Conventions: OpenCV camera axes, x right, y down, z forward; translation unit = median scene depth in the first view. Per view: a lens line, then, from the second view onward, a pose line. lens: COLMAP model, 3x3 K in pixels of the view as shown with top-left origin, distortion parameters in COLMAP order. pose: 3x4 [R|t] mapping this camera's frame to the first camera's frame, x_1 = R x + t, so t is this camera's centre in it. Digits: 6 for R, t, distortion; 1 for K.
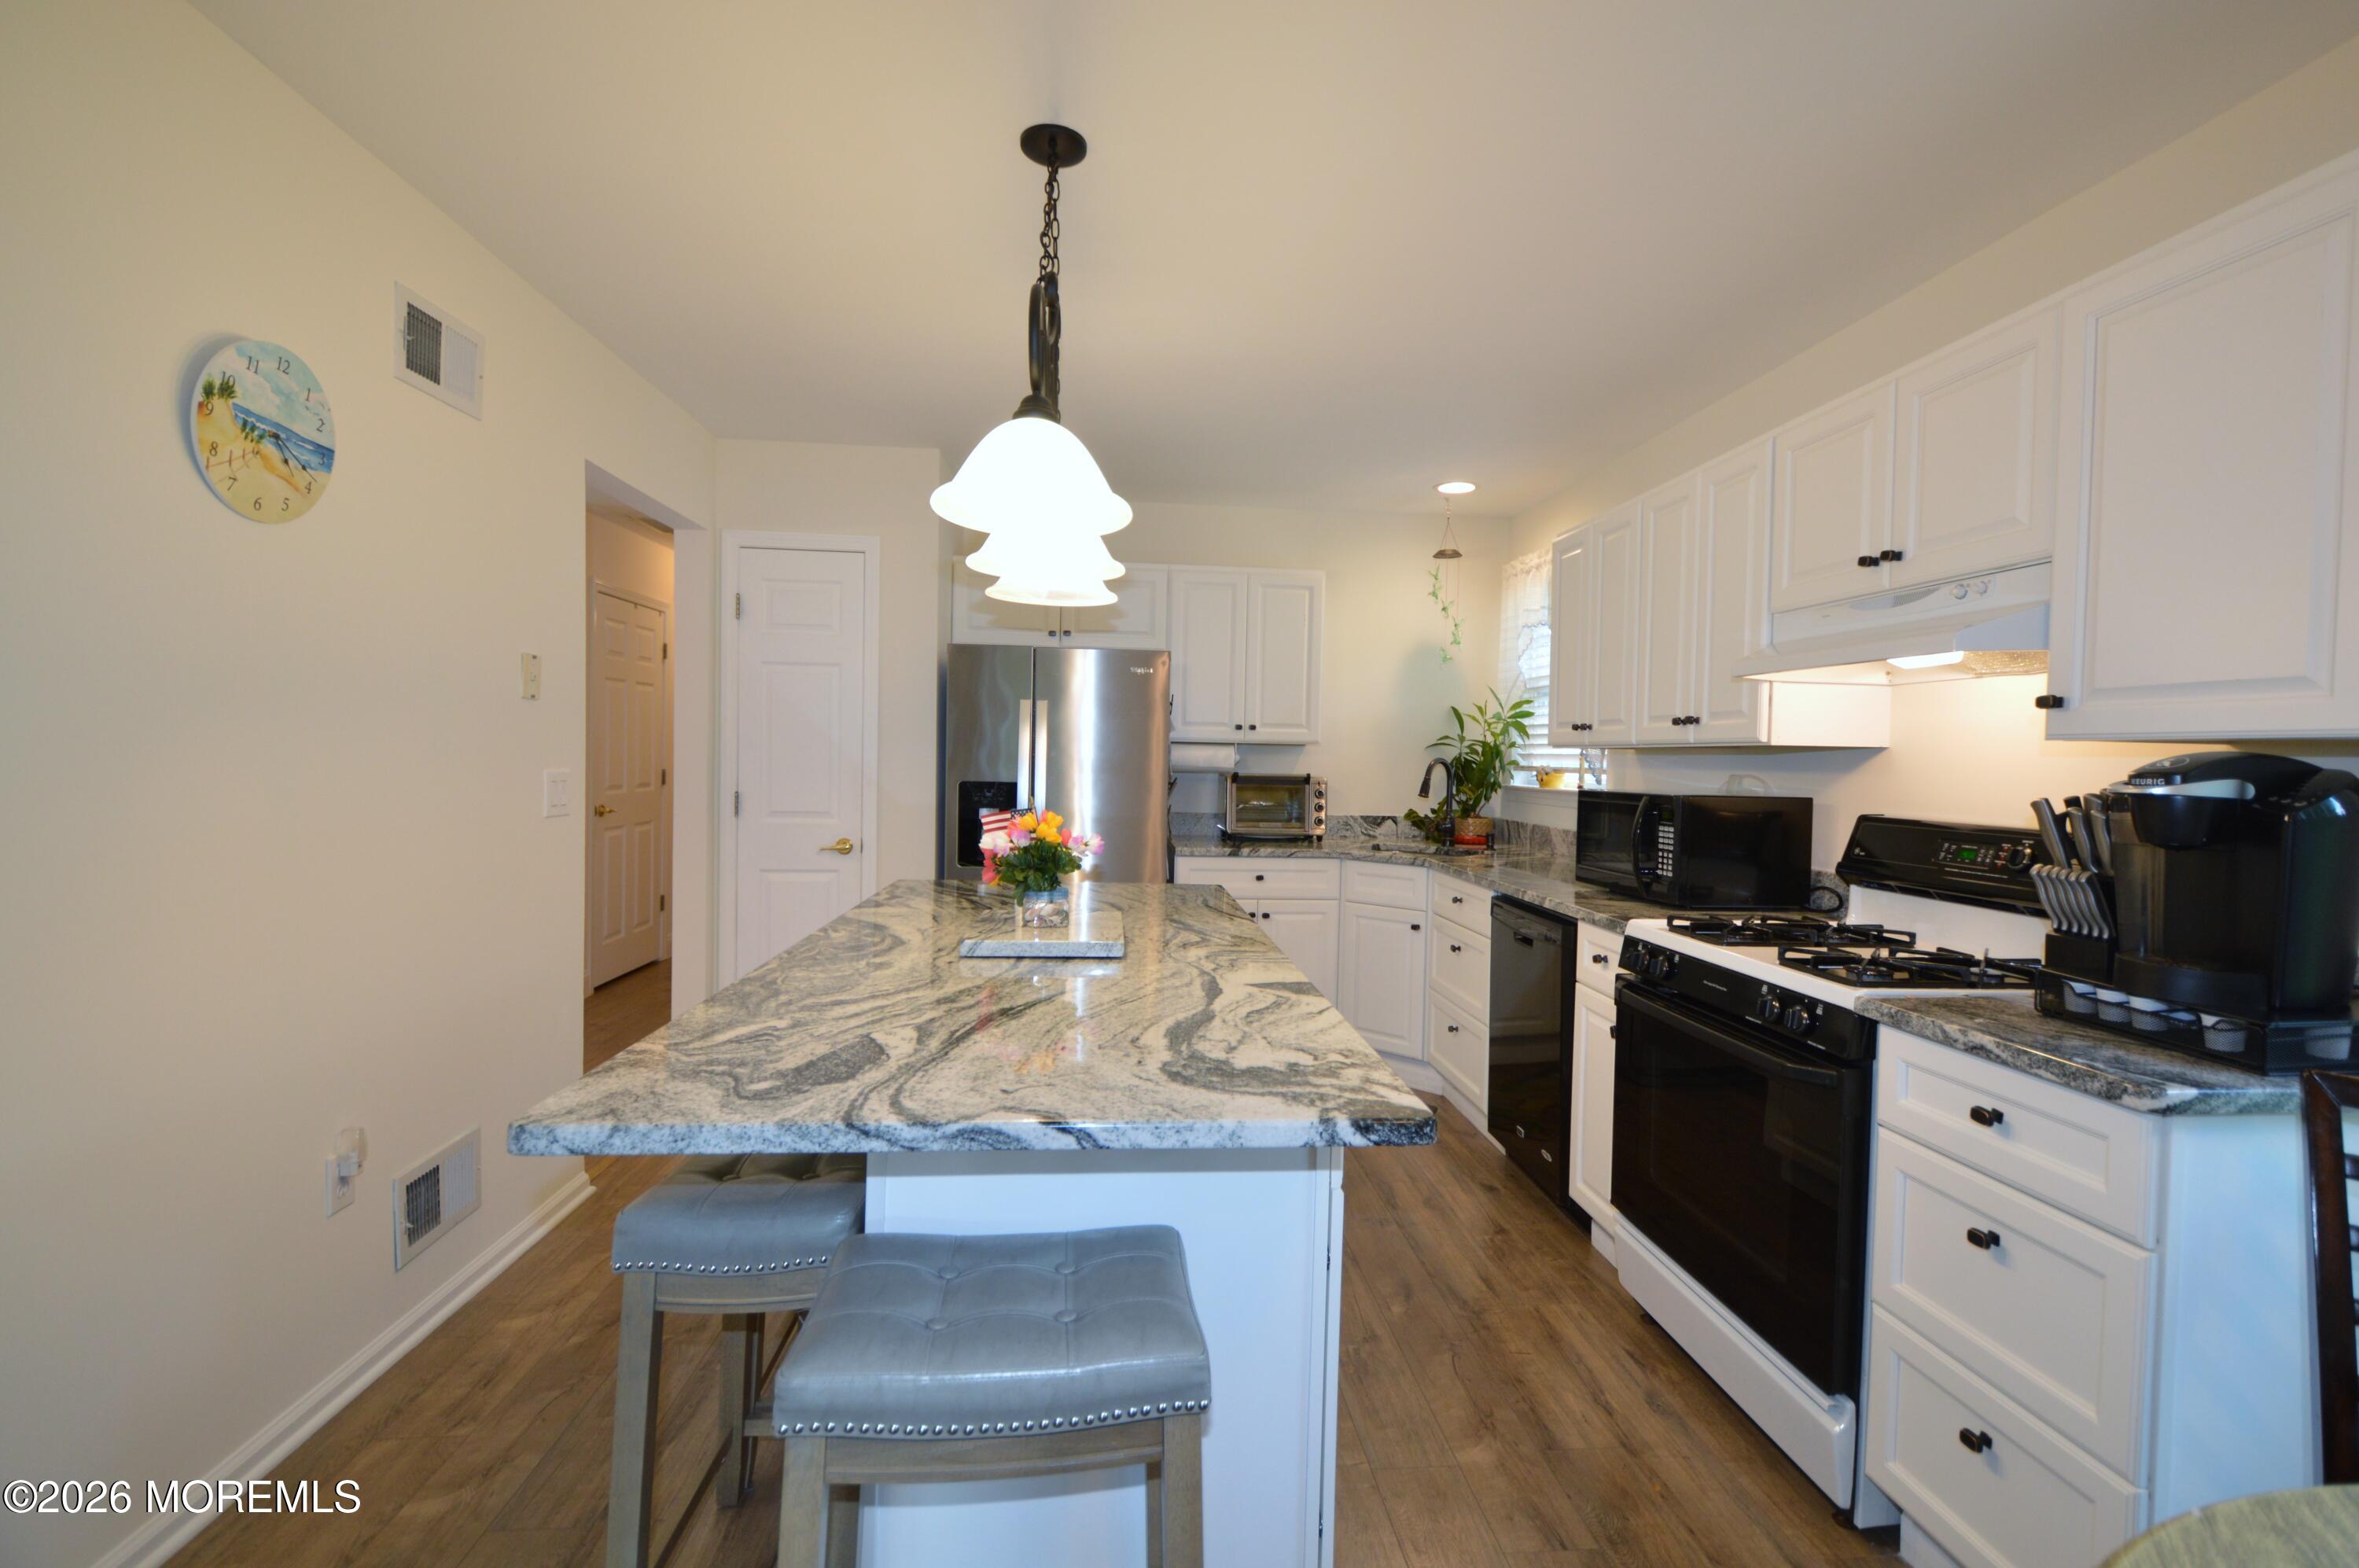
lens RADIAL K [[1038.5, 0, 1201.4], [0, 1038.5, 783.1], [0, 0, 1]] dist [0.010563, -0.008040]
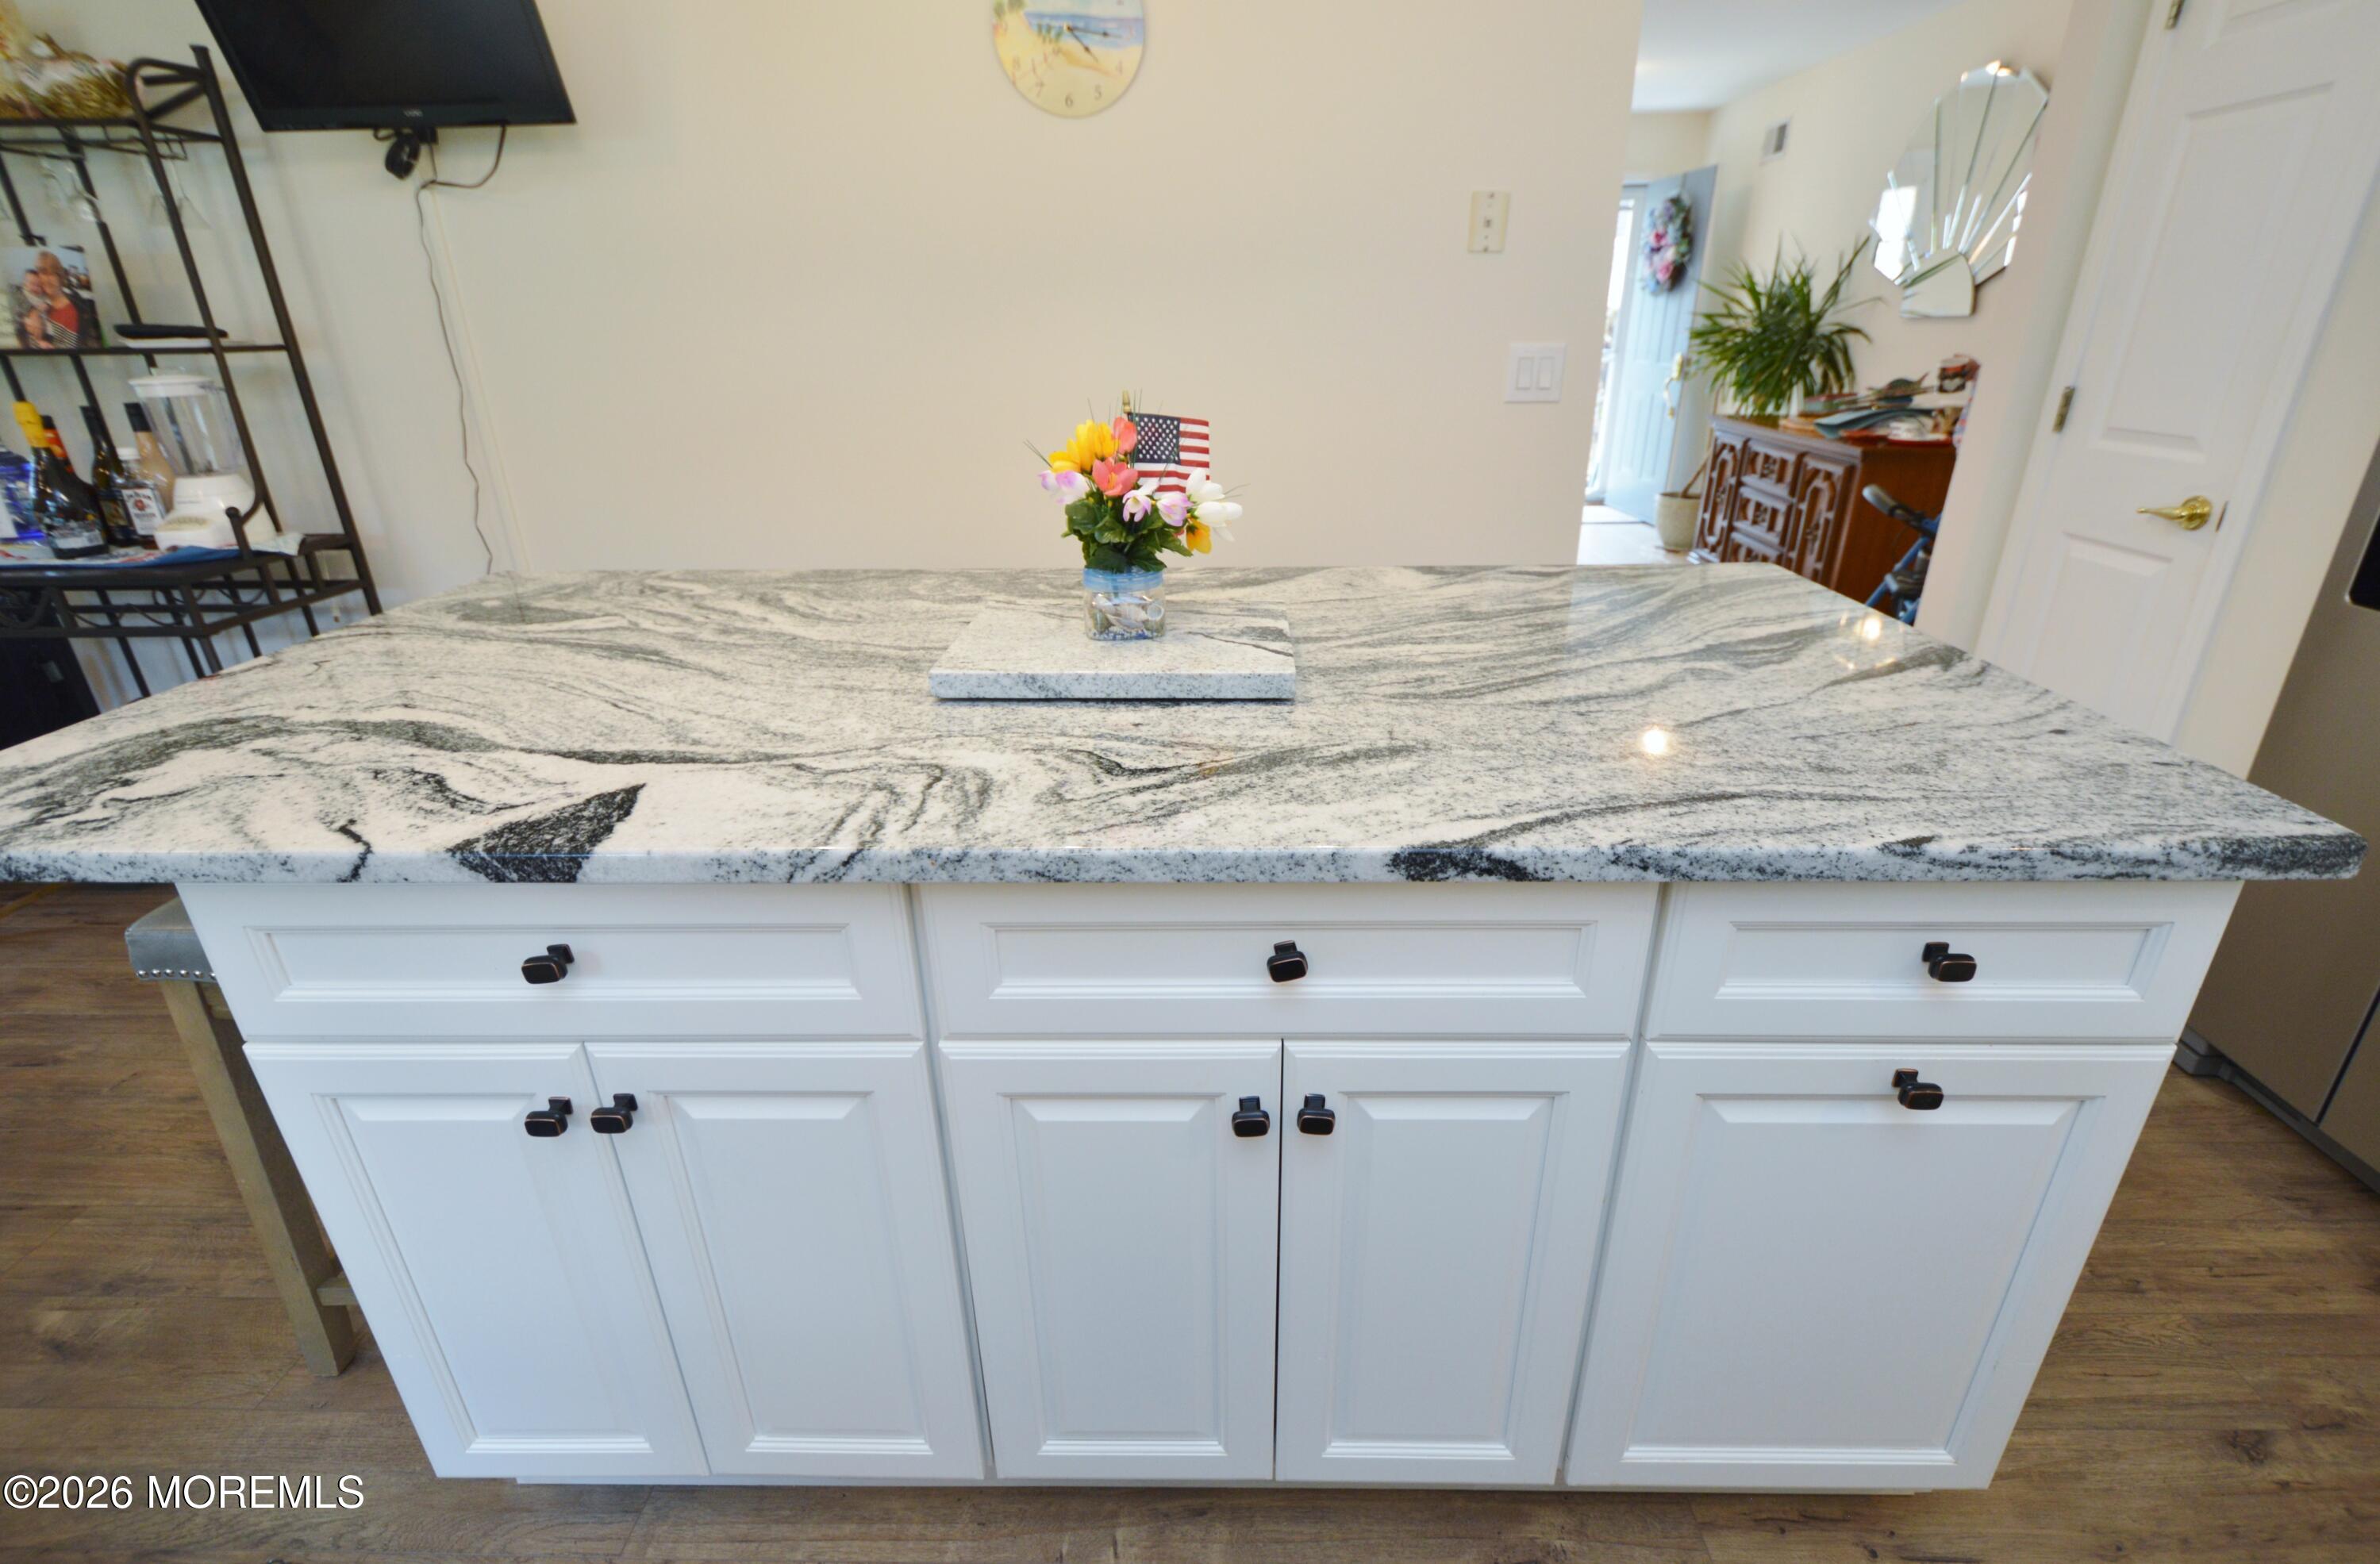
lens RADIAL K [[1047.7, 0, 1211.2], [0, 1047.7, 770.3], [0, 0, 1]] dist [0.010563, -0.008040]
pose [[-0.114235, 0.372716, -0.920887, 0.396969], [-0.018932, 0.925970, 0.377121, -0.010151], [0.993273, 0.060514, -0.098722, 1.093780]]
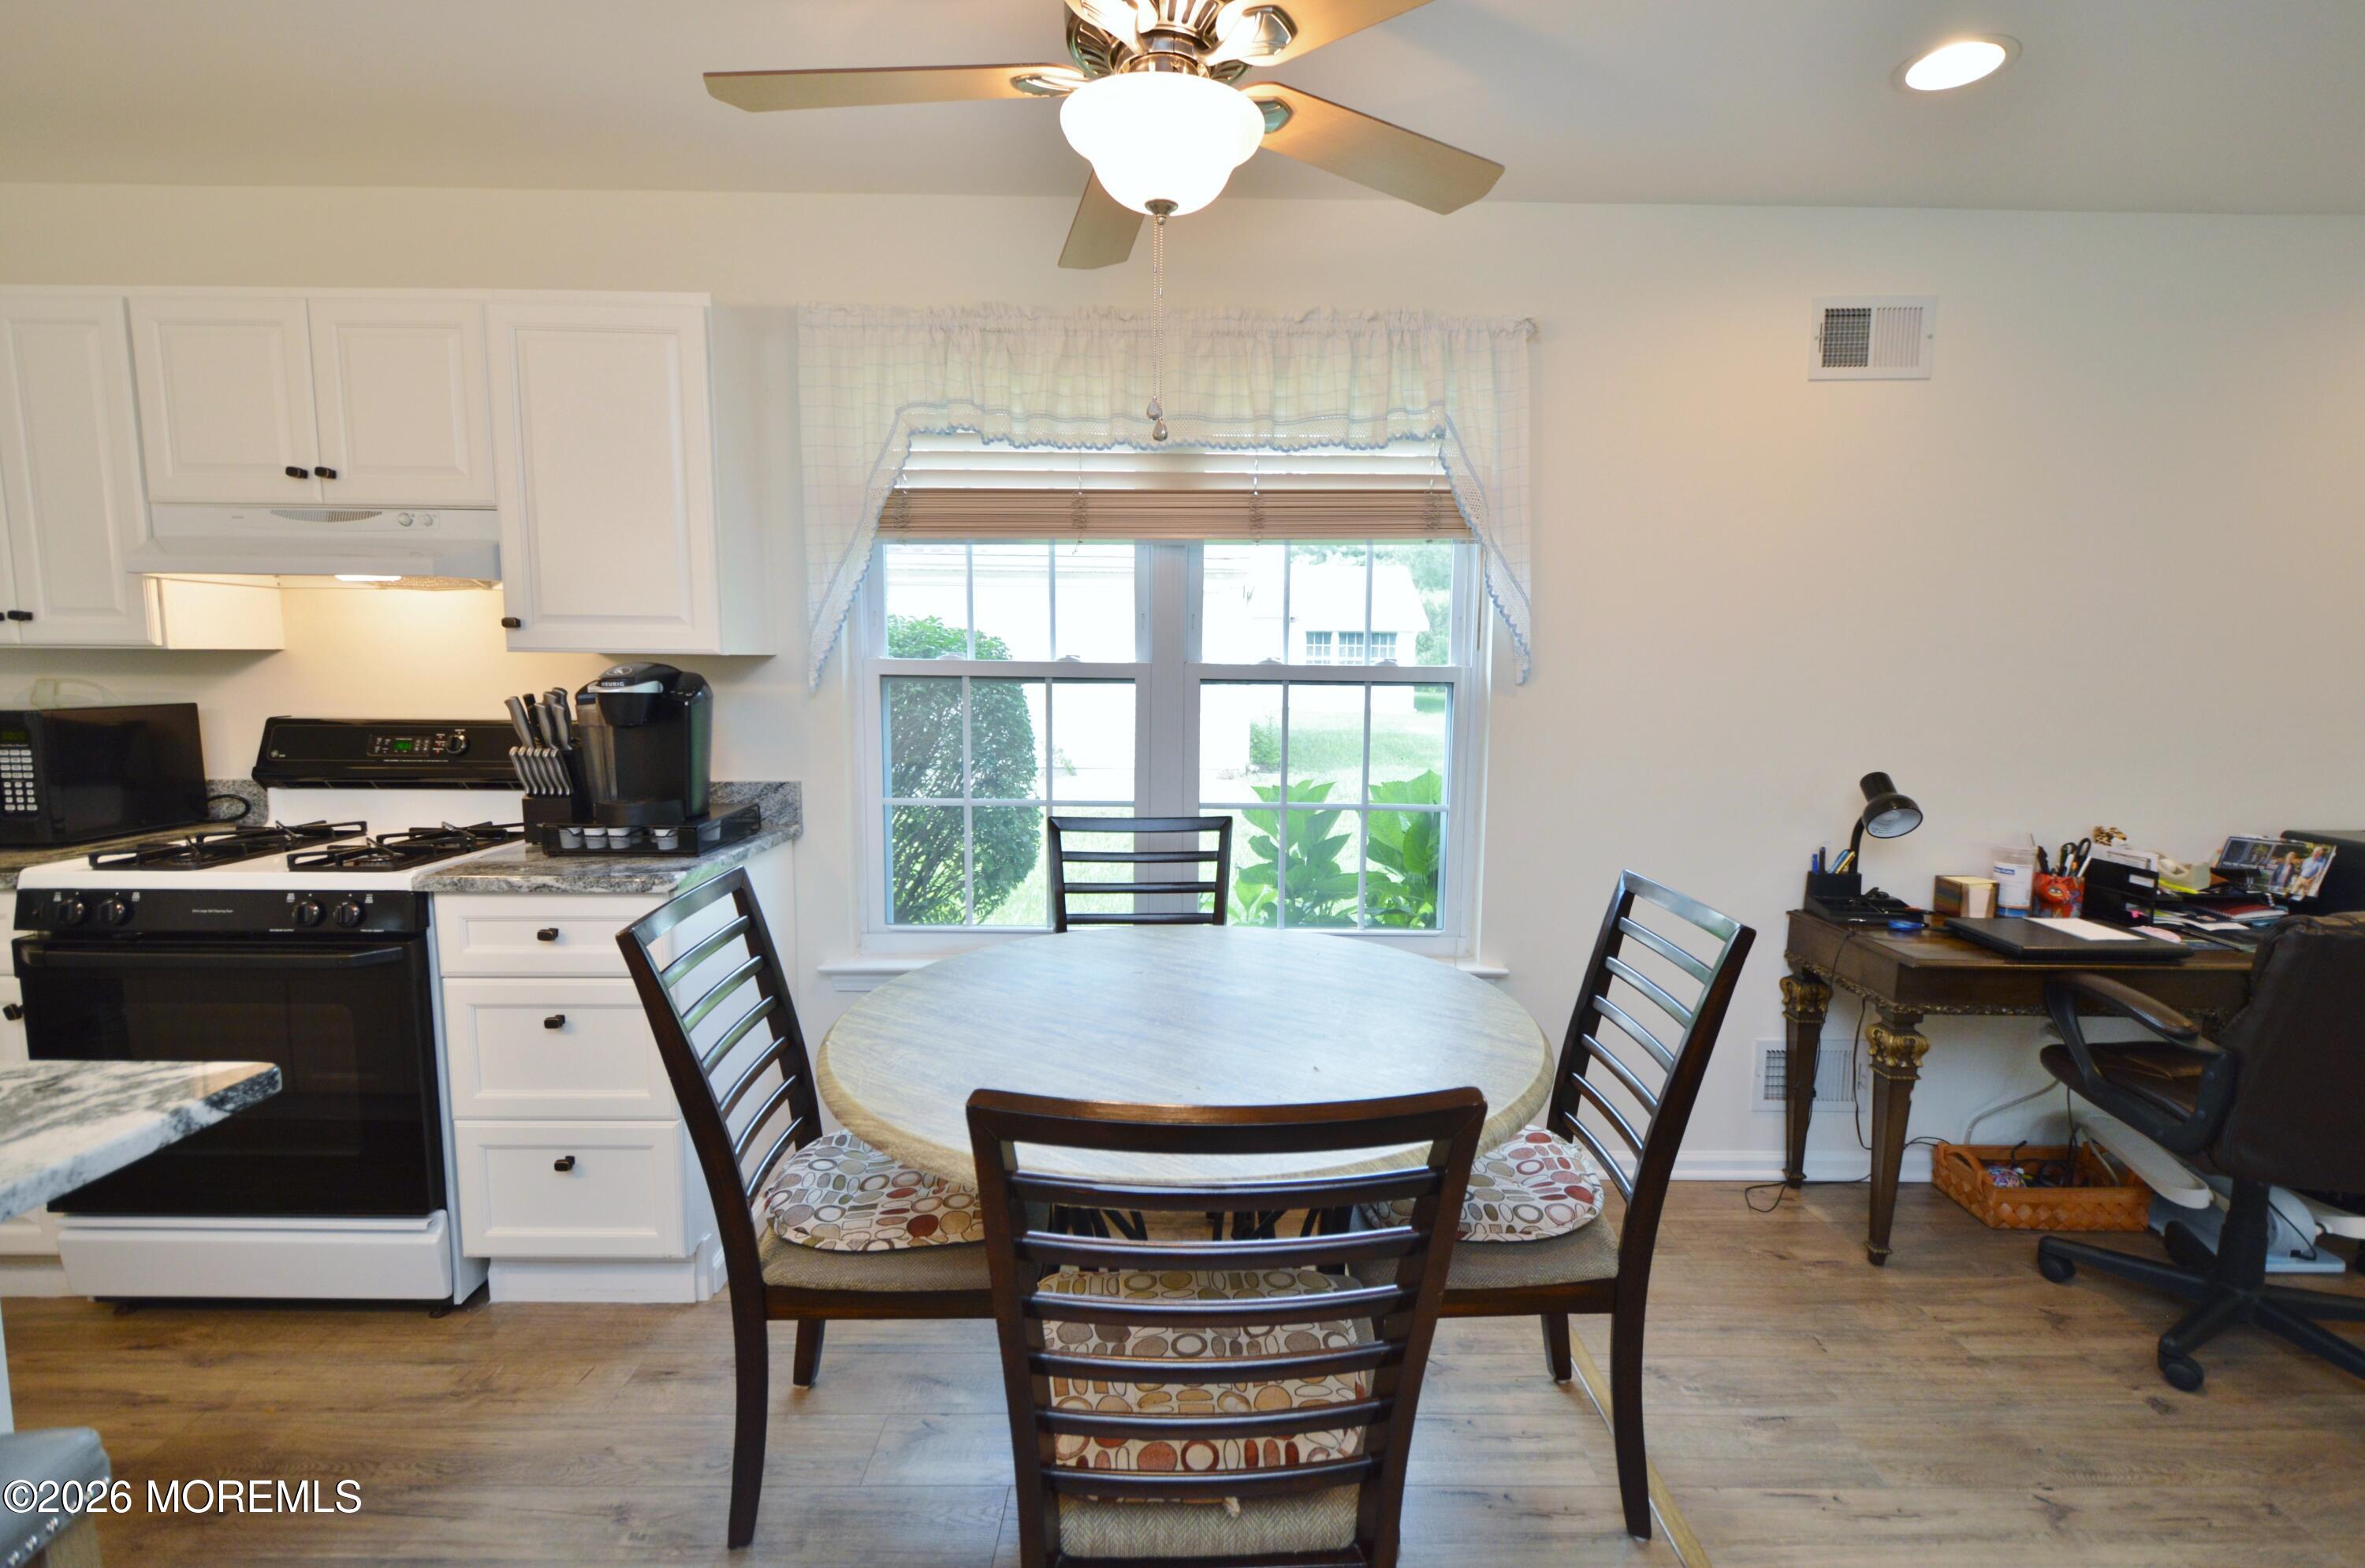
lens RADIAL K [[1041.2, 0, 1196.4], [0, 1041.2, 776.4], [0, 0, 1]] dist [0.010563, -0.008040]
pose [[0.088024, -0.130915, 0.987478, -0.339129], [0.017990, 0.991373, 0.129828, -0.032834], [-0.995956, 0.006337, 0.089620, 0.021307]]
